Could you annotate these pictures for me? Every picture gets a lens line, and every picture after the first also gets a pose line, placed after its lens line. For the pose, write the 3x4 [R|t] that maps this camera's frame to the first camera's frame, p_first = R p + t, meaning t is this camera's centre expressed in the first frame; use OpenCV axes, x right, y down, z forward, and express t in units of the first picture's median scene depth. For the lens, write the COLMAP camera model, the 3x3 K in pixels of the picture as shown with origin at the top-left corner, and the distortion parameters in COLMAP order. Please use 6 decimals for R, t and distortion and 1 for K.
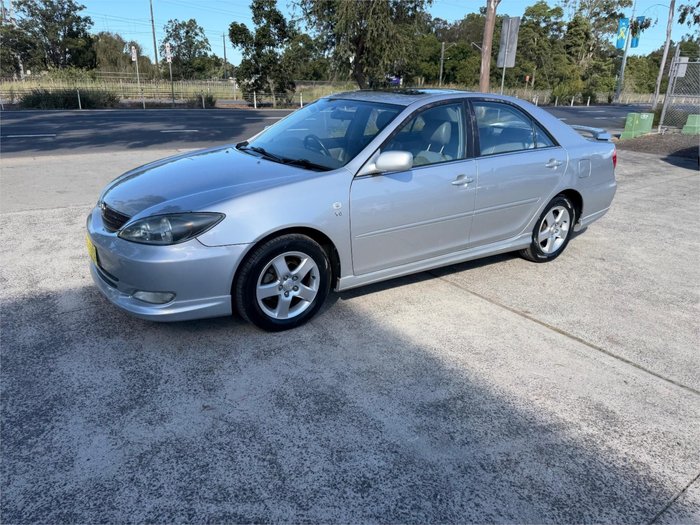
lens RADIAL K [[498.5, 0, 337.3], [0, 498.5, 246.4], [0, 0, 1]] dist [0.001883, -0.004313]
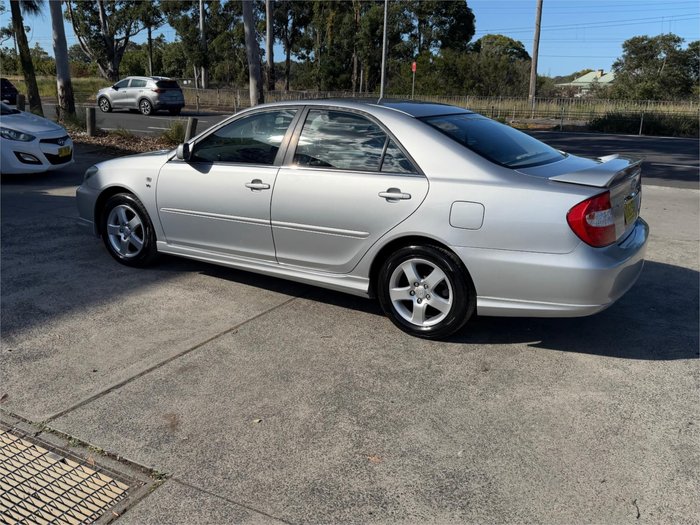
lens RADIAL K [[628.2, 0, 344.9], [0, 628.2, 250.3], [0, 0, 1]] dist [0.142605, -0.276691]
pose [[0.427149, 0.207902, -0.879955, 1.248486], [-0.296698, 0.951548, 0.080793, -0.140084], [0.854116, 0.226570, 0.468137, 0.517663]]
